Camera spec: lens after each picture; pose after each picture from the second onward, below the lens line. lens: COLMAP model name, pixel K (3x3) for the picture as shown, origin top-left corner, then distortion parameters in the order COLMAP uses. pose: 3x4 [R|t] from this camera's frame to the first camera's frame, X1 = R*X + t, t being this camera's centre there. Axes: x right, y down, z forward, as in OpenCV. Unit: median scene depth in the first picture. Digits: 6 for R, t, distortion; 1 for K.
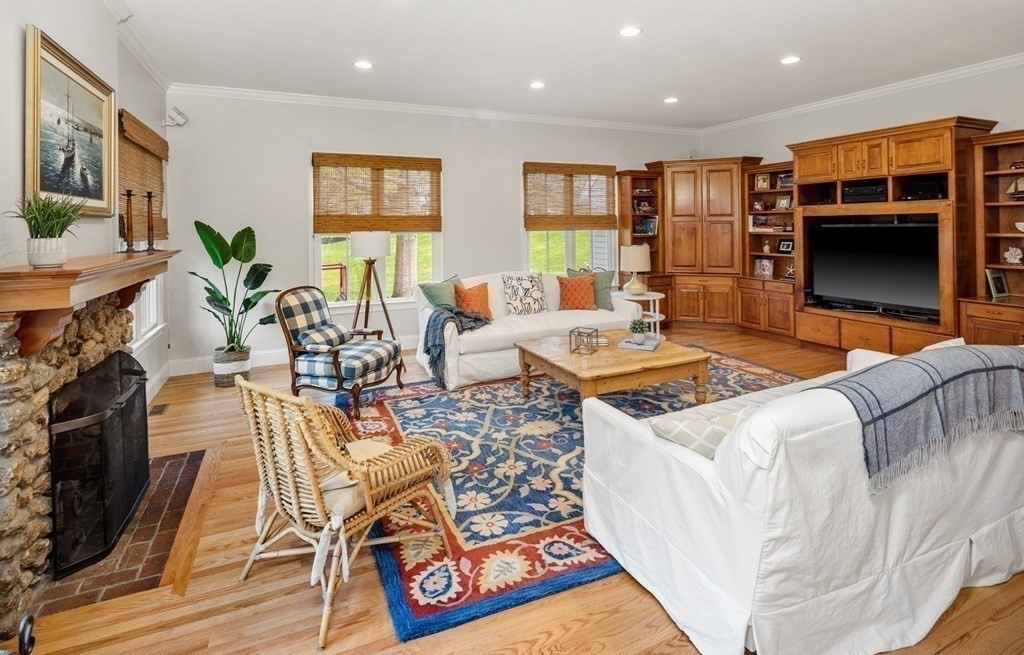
lens RADIAL K [[509.5, 0, 512.0], [0, 509.5, 291.6], [0, 0, 1]] dist [0.000202, -0.001265]
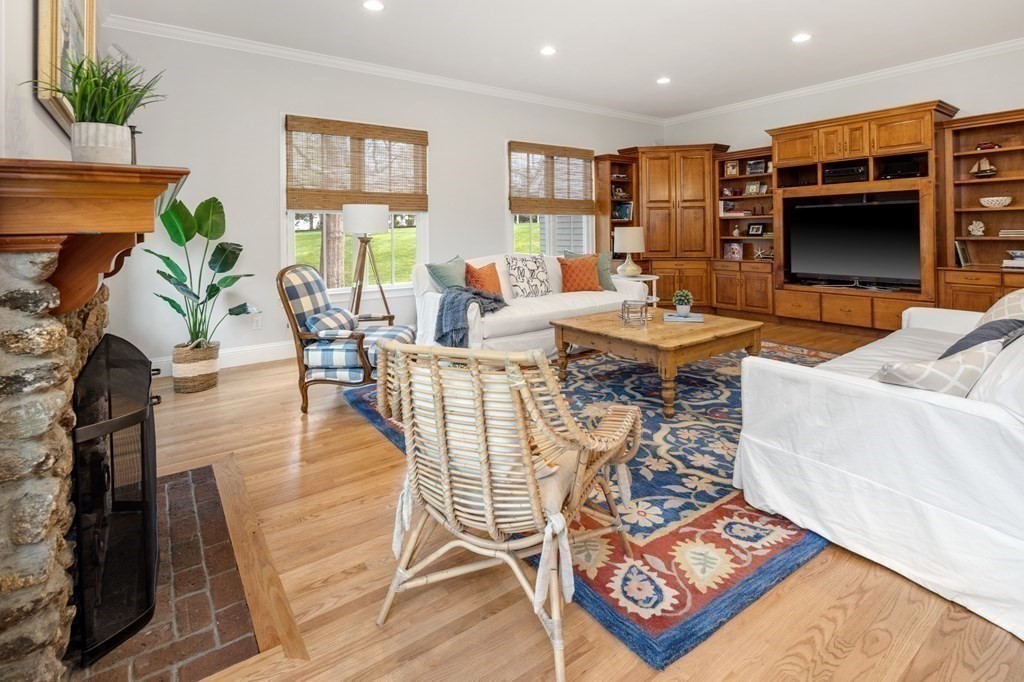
lens RADIAL K [[503.9, 0, 516.5], [0, 503.9, 289.1], [0, 0, 1]] dist [-0.001067, -0.000694]
pose [[0.979848, -0.022833, 0.198436, -0.209044], [0.025952, 0.999577, -0.013135, 0.046725], [-0.198052, 0.018020, 0.980026, 0.111204]]
